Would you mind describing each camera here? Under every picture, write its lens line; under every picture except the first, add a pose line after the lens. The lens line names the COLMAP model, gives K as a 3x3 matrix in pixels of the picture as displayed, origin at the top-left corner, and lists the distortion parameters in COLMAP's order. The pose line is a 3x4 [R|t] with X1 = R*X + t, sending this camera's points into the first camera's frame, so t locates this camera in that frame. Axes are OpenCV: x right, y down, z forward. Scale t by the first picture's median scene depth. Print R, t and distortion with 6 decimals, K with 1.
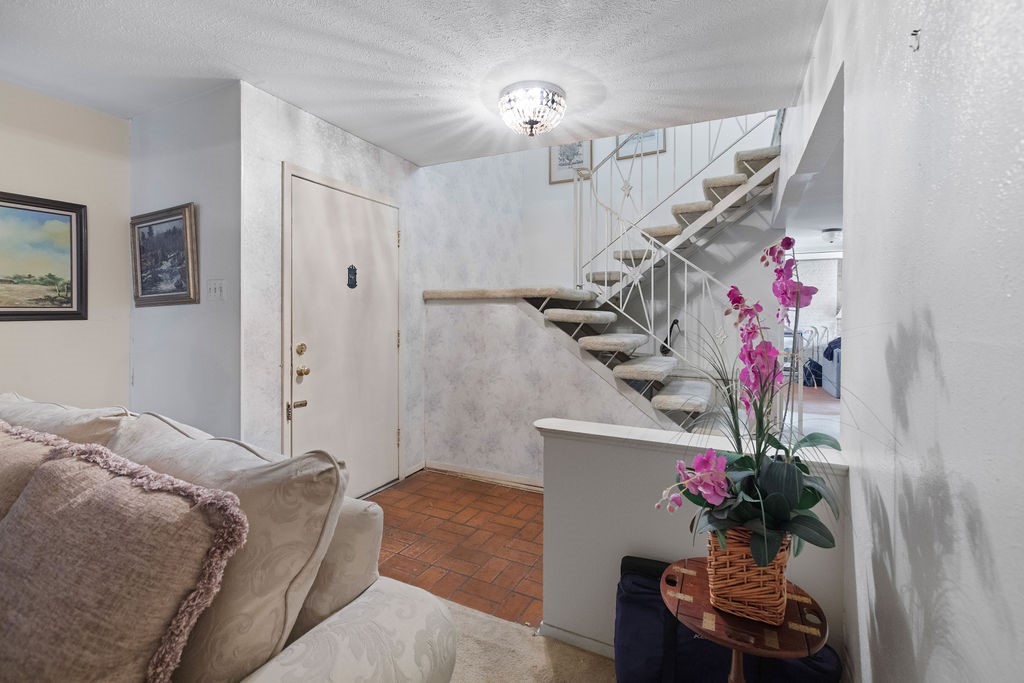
lens RADIAL K [[463.7, 0, 498.9], [0, 463.7, 321.9], [0, 0, 1]] dist [0.000995, 0.000414]
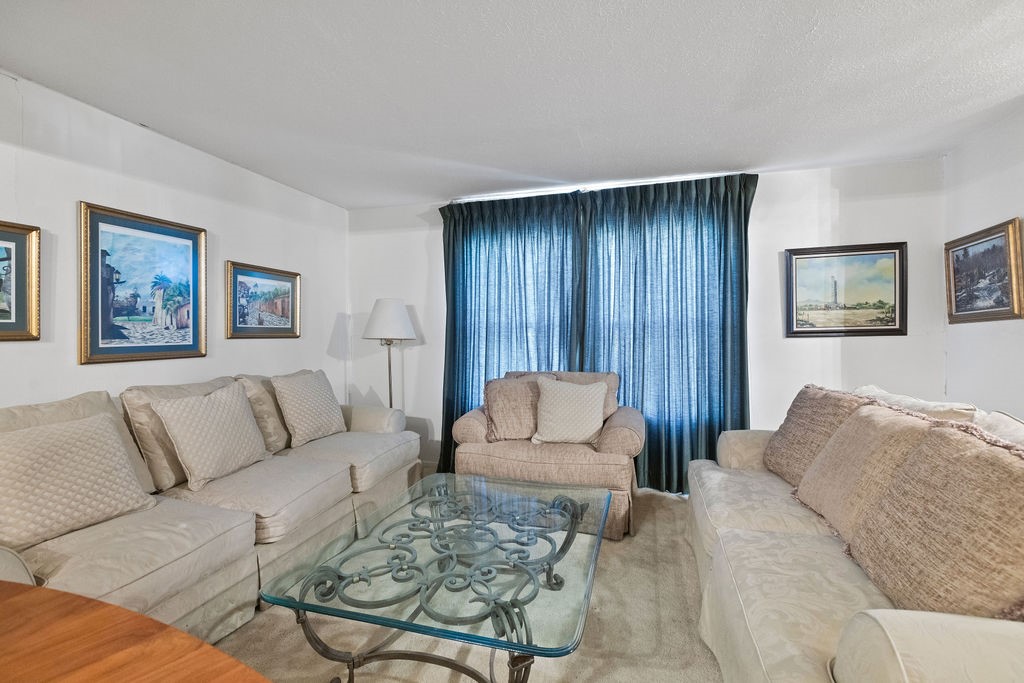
lens RADIAL K [[463.7, 0, 513.9], [0, 463.7, 333.0], [0, 0, 1]] dist [0.000995, 0.000414]
pose [[0.202670, -0.005670, -0.979231, 0.095369], [-0.004775, 0.999966, -0.006779, 0.002404], [0.979235, 0.006050, 0.202636, -0.258609]]
